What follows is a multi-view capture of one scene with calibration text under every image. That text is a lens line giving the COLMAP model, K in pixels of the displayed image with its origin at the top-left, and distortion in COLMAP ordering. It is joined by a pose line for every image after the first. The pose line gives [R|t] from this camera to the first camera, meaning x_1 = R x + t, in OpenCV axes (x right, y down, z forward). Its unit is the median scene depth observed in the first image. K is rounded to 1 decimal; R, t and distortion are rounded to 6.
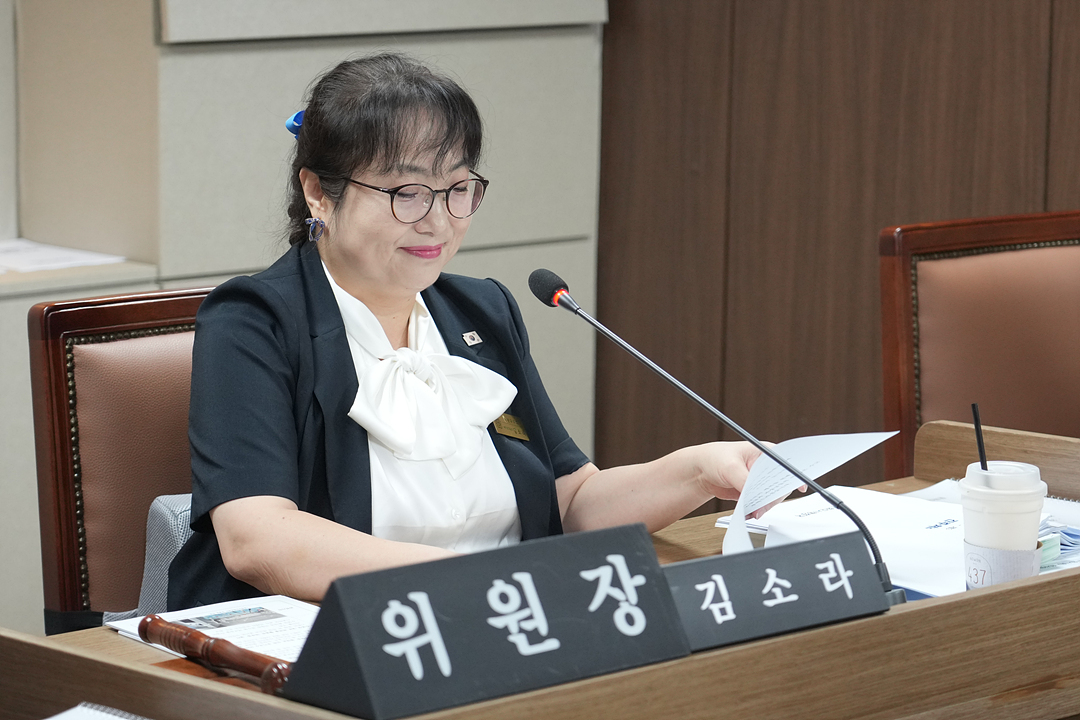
lens RADIAL K [[3528.1, 0, 542.5], [0, 3528.1, 365.1], [0, 0, 1]] dist [0.034518, 0.000000]
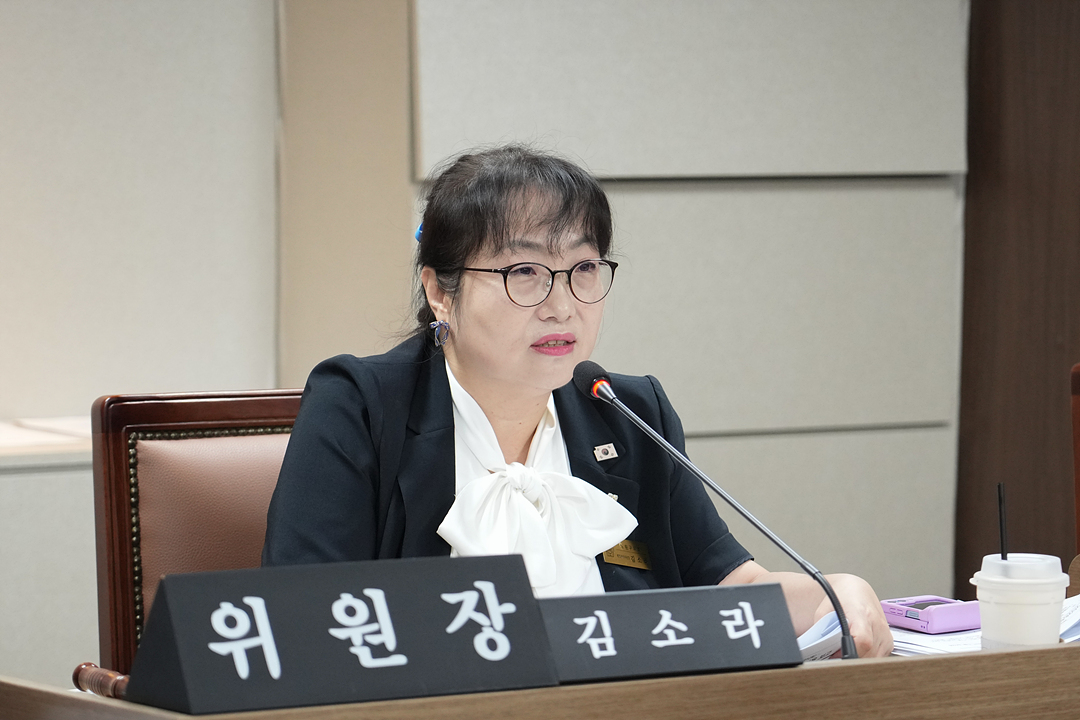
lens RADIAL K [[4725.1, 0, 548.0], [0, 4725.1, 360.1], [0, 0, 1]] dist [-0.046643, 0.000000]
pose [[0.982542, 0.012362, -0.185629, 0.270303], [-0.028414, 0.996055, -0.084064, 0.097923], [0.183858, 0.087871, 0.979017, -0.289338]]
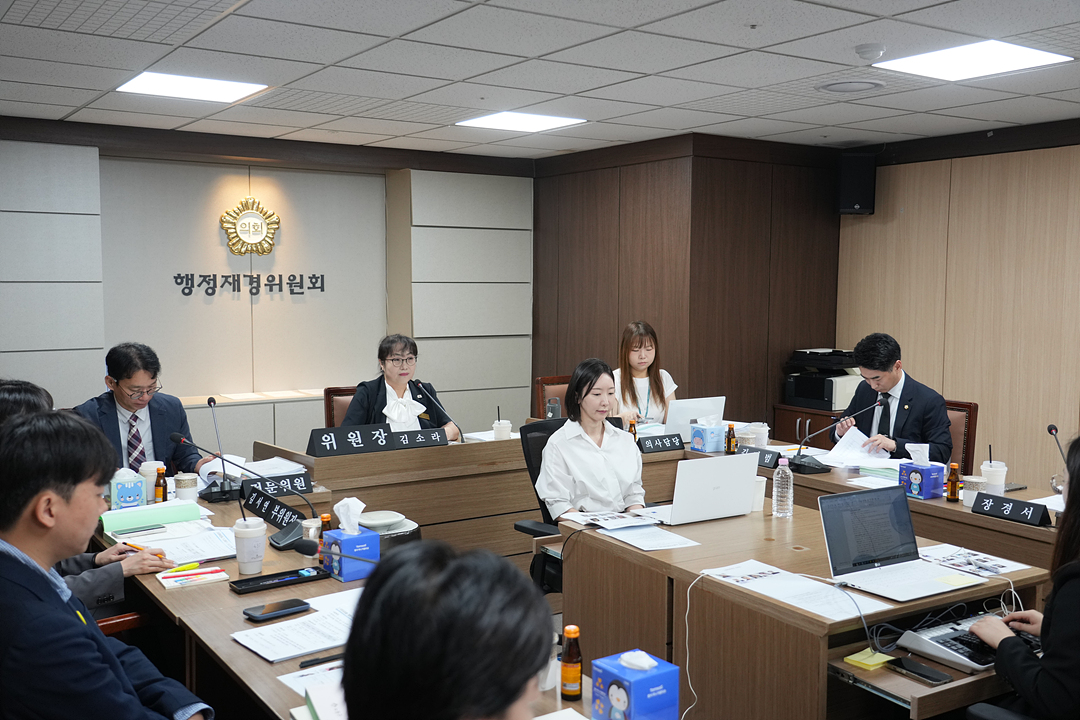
lens RADIAL K [[1036.6, 0, 540.9], [0, 1036.6, 358.5], [0, 0, 1]] dist [0.043300, 0.000000]
pose [[0.987589, 0.005228, -0.156972, 0.447468], [-0.019014, 0.996074, -0.086453, 0.073151], [0.155904, 0.088365, 0.983812, -0.387715]]
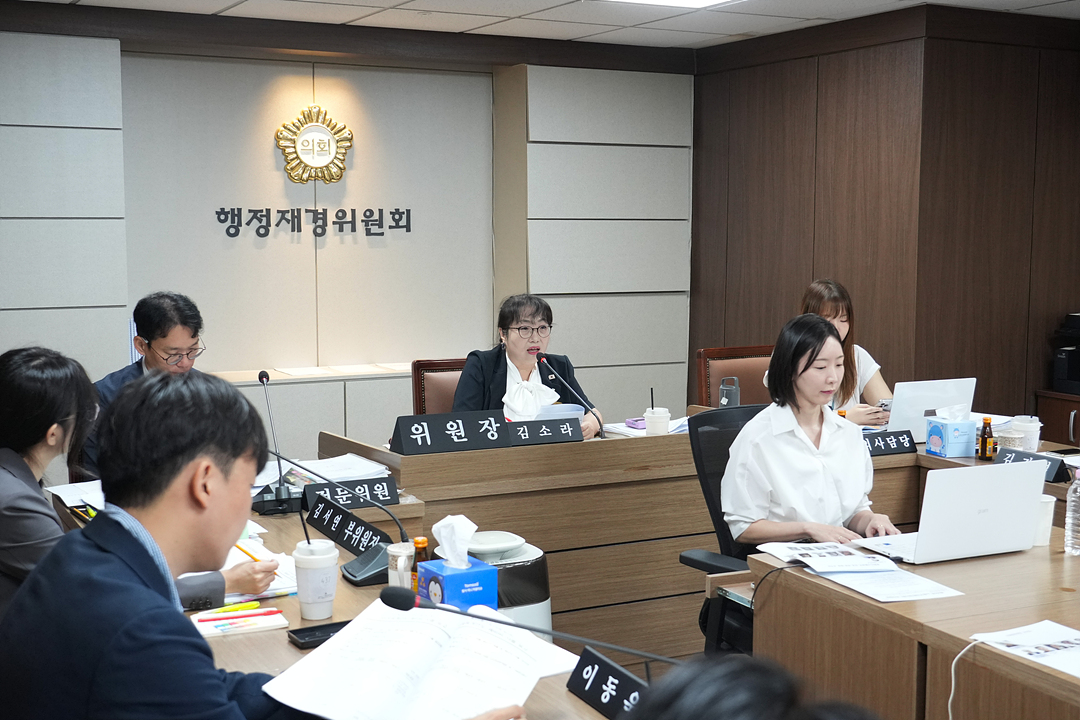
lens RADIAL K [[1358.3, 0, 538.7], [0, 1358.3, 359.1], [0, 0, 1]] dist [0.029897, 0.000000]
pose [[0.965080, 0.018037, -0.261333, 0.404096], [-0.034895, 0.997588, -0.060011, 0.071818], [0.259620, 0.067034, 0.963381, -0.300502]]
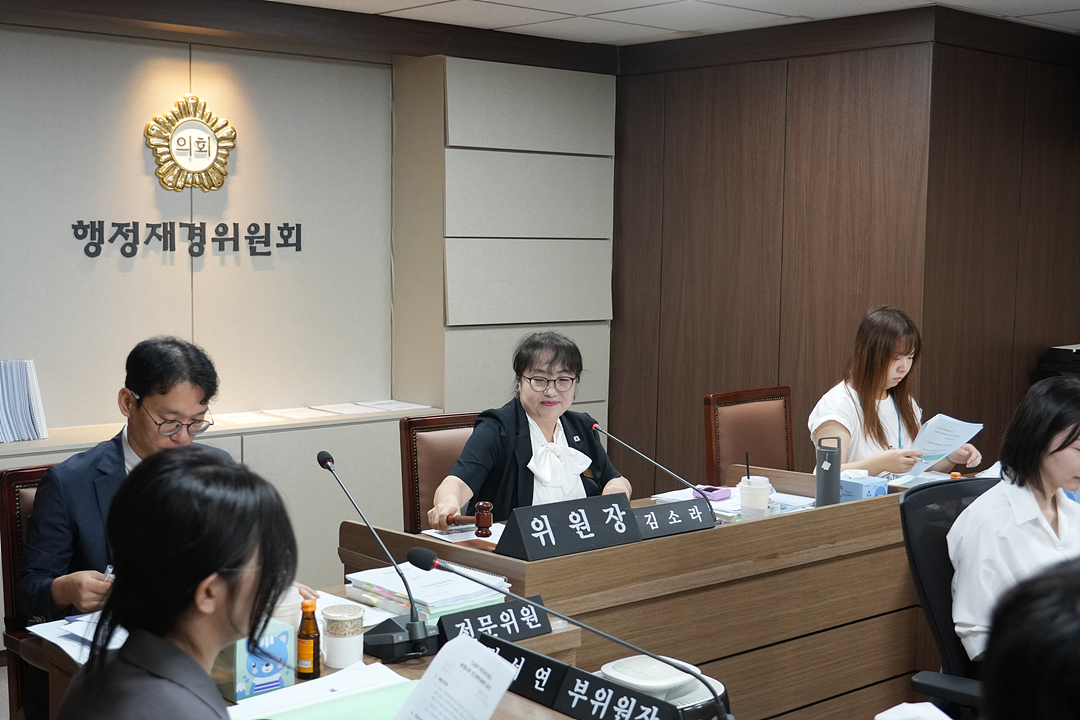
lens RADIAL K [[1395.1, 0, 535.2], [0, 1395.1, 361.5], [0, 0, 1]] dist [0.011381, 0.000000]
pose [[0.999296, 0.005835, -0.037071, -0.001866], [-0.008491, 0.997377, -0.071887, 0.020749], [0.036554, 0.072151, 0.996724, -0.093698]]
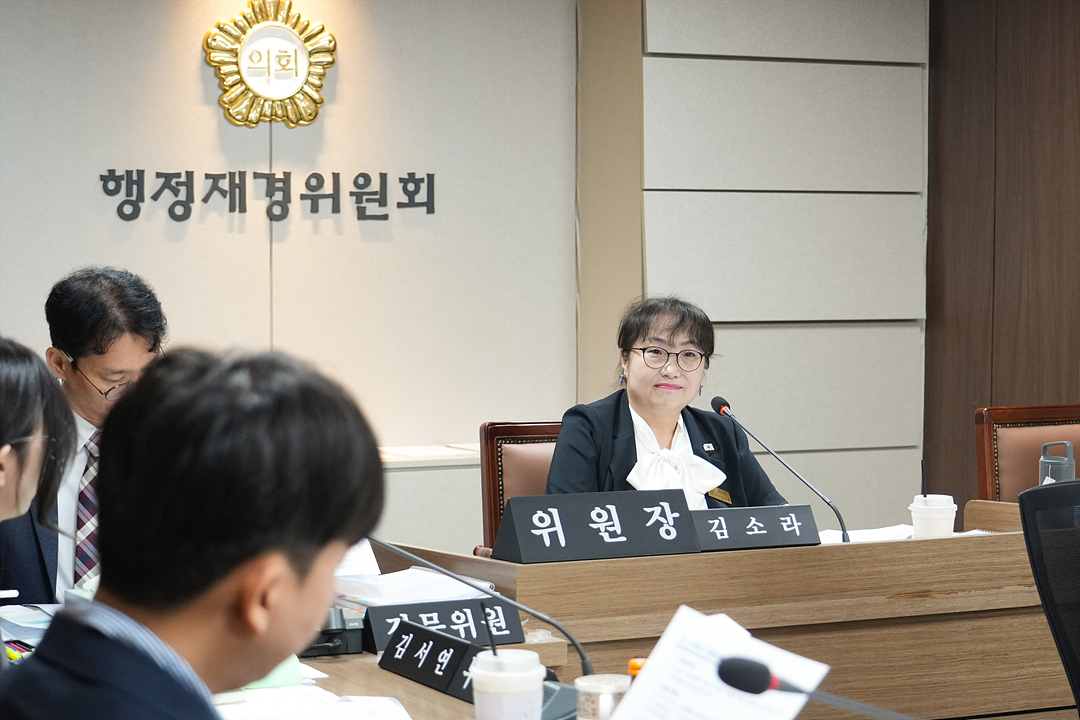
lens RADIAL K [[2510.5, 0, 542.3], [0, 2510.5, 359.3], [0, 0, 1]] dist [0.033531, 0.000000]
pose [[0.965245, 0.002340, -0.261336, 0.318027], [-0.033076, 0.993013, -0.113271, 0.132491], [0.259245, 0.117979, 0.958579, -0.411547]]
